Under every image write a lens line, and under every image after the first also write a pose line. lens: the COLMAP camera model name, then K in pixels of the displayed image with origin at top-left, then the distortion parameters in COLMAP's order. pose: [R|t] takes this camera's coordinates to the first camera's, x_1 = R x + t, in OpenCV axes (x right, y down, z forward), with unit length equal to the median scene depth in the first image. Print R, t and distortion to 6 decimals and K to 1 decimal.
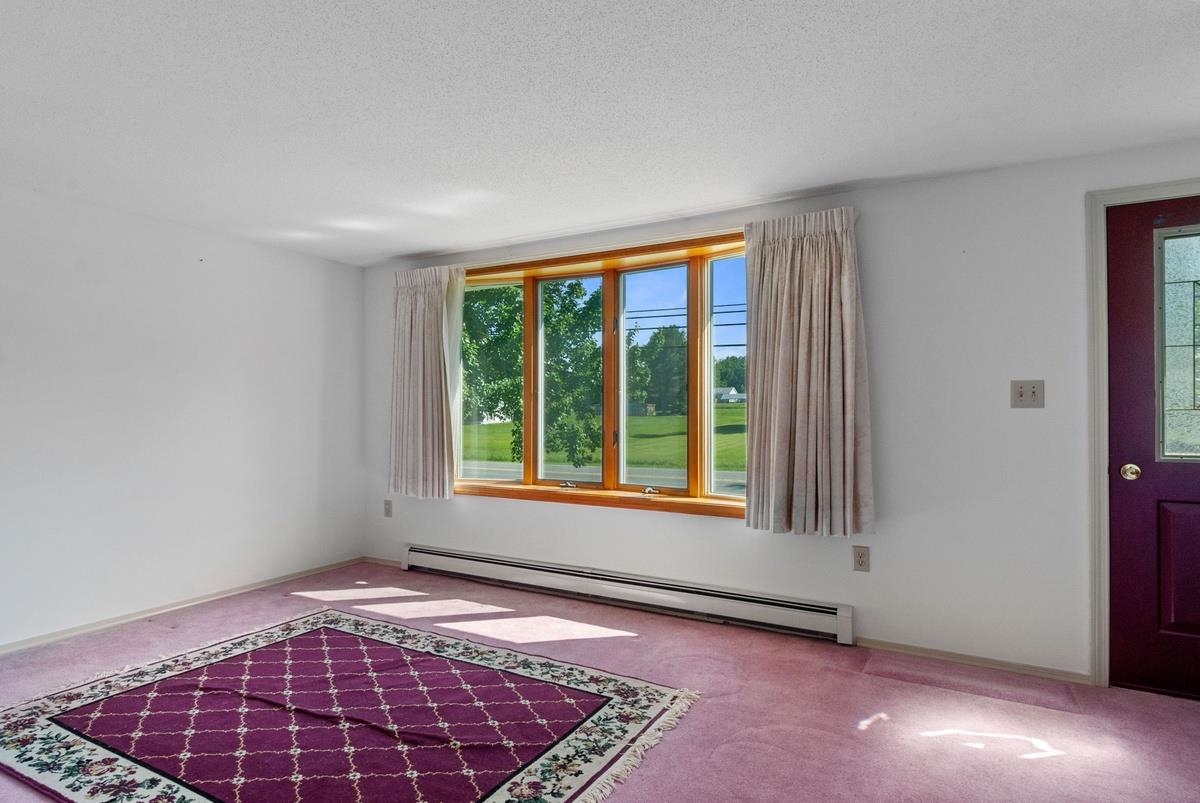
lens RADIAL K [[630.9, 0, 605.0], [0, 630.9, 409.8], [0, 0, 1]] dist [-0.000292, -0.001830]
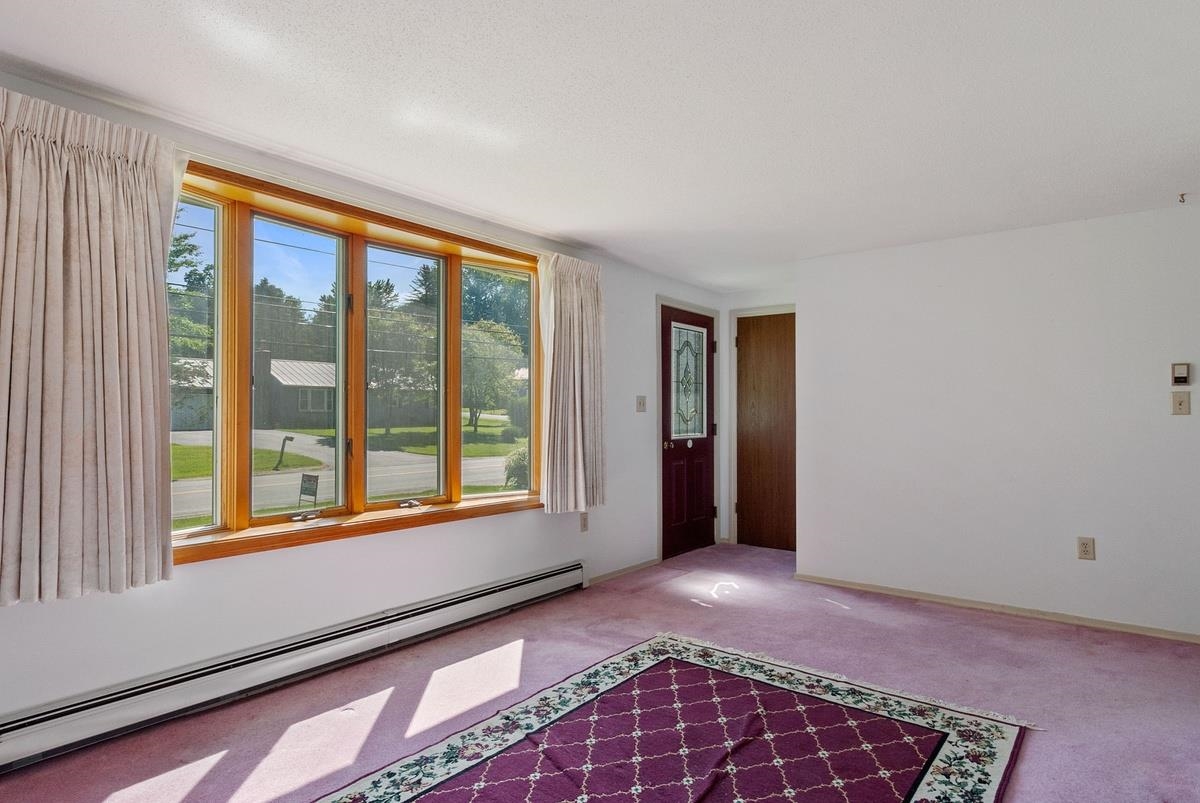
lens RADIAL K [[630.9, 0, 605.0], [0, 630.9, 409.8], [0, 0, 1]] dist [-0.000292, -0.001830]
pose [[0.187120, 0.003361, 0.982331, -1.043299], [-0.002627, 0.999992, -0.002921, -0.002656], [-0.982334, -0.002034, 0.187127, 0.796923]]
